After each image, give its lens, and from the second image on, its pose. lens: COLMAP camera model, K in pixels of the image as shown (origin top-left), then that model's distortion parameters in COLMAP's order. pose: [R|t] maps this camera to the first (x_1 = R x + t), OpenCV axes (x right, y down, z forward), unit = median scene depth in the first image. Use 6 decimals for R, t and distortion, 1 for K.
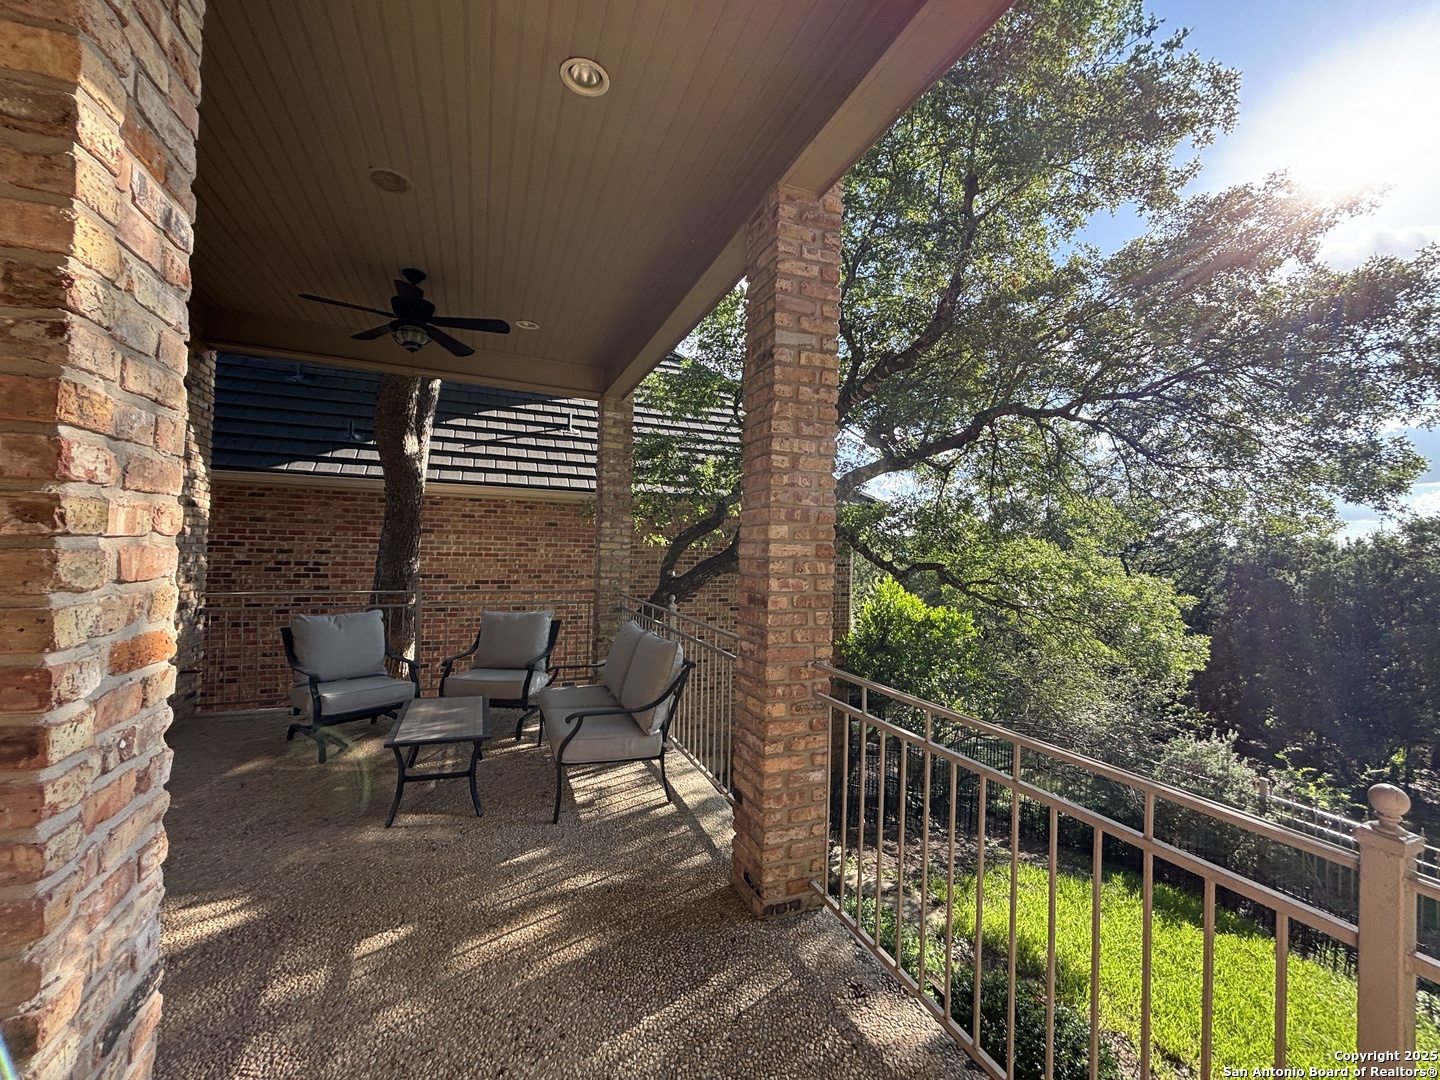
lens RADIAL K [[580.8, 0, 720.0], [0, 580.8, 540.0], [0, 0, 1]] dist [0.000432, 0.000240]
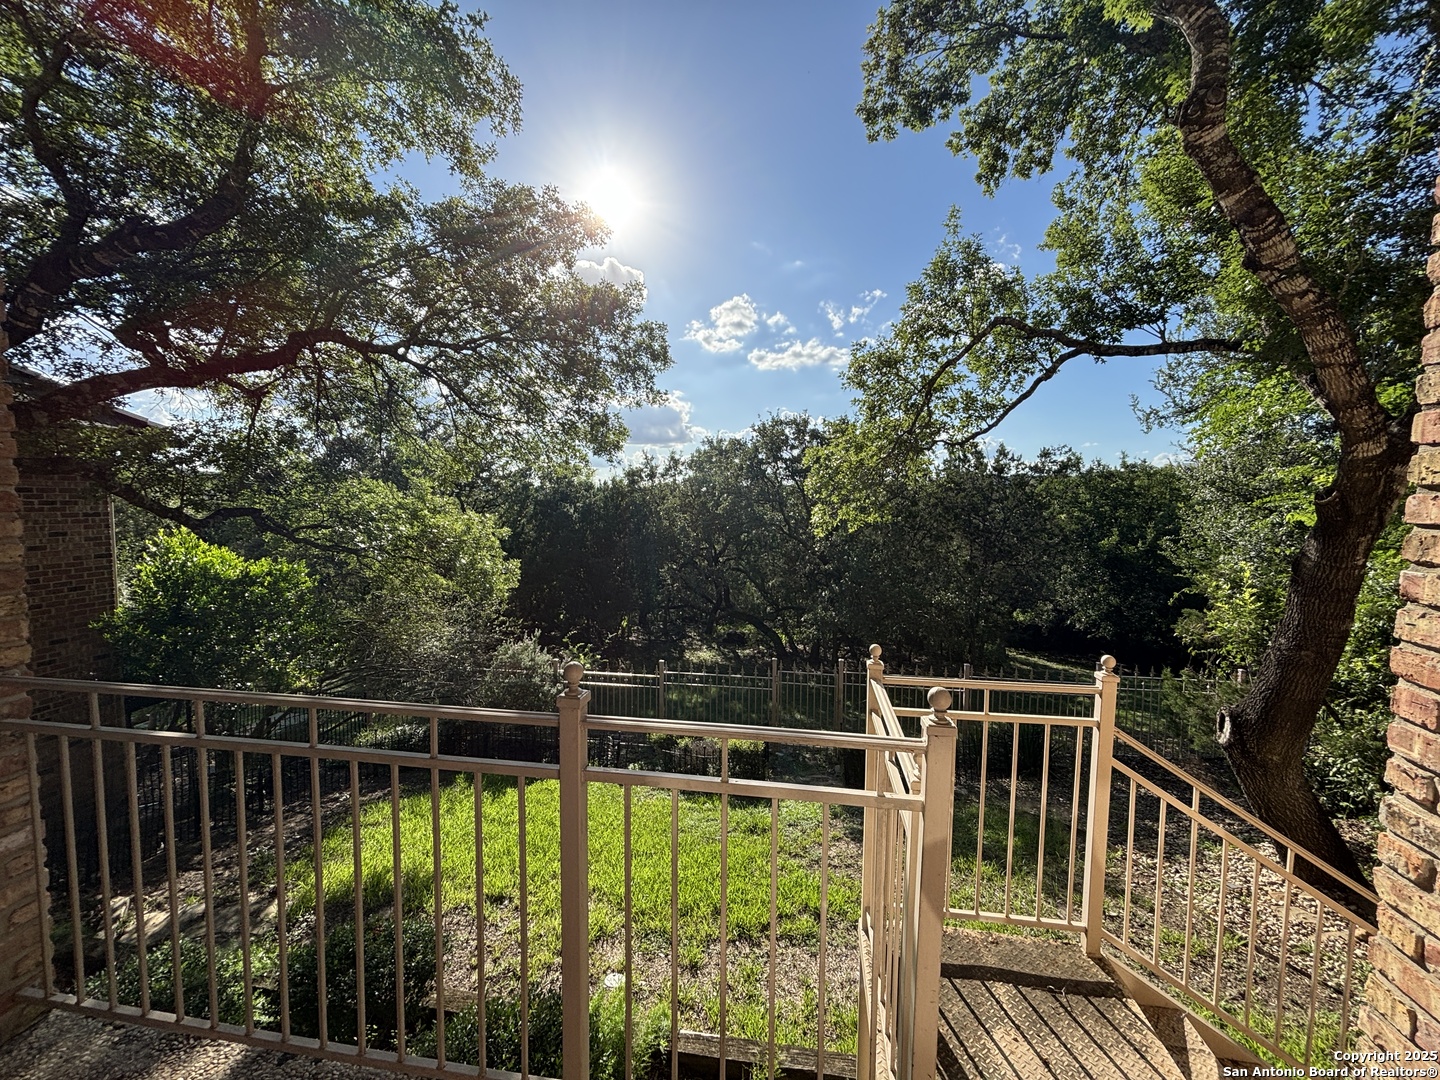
lens RADIAL K [[580.8, 0, 720.0], [0, 580.8, 540.0], [0, 0, 1]] dist [0.000432, 0.000240]
pose [[0.521448, -0.081771, 0.849356, 0.015389], [-0.007748, 0.994903, 0.100540, -0.003021], [-0.853248, -0.059007, 0.518156, -0.004447]]
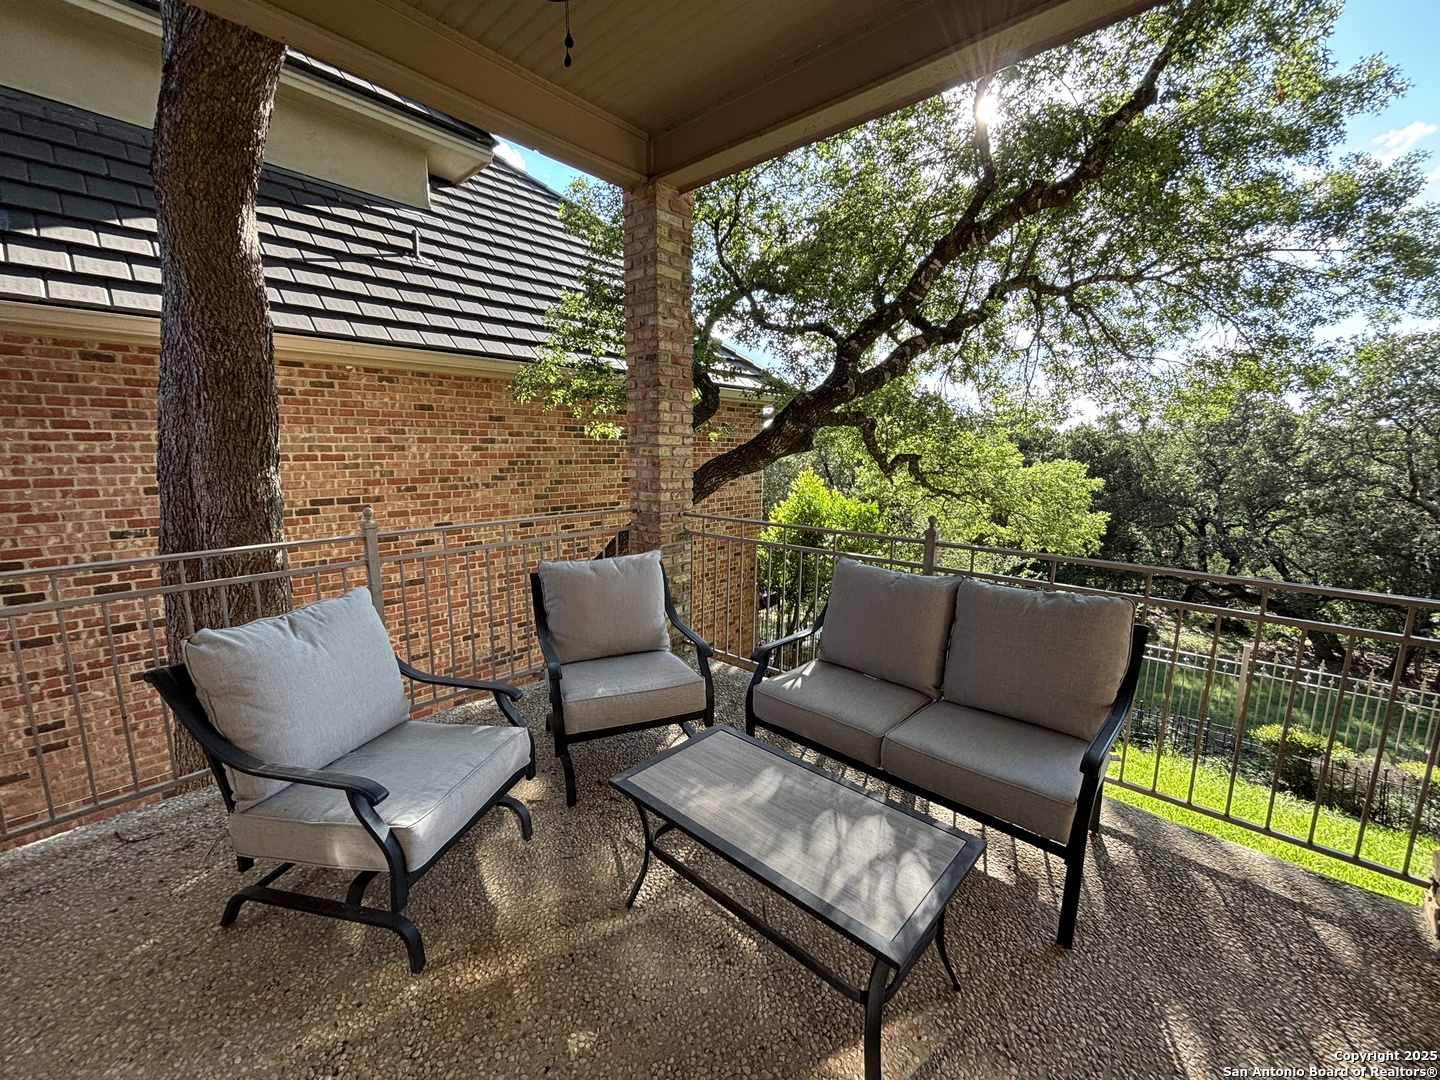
lens RADIAL K [[586.6, 0, 720.0], [0, 586.6, 540.0], [0, 0, 1]] dist [-0.001960, -0.000165]
pose [[0.904604, -0.084500, 0.417795, -0.310312], [0.006408, 0.982739, 0.184886, -0.000702], [-0.426206, -0.164571, 0.889531, 0.278232]]
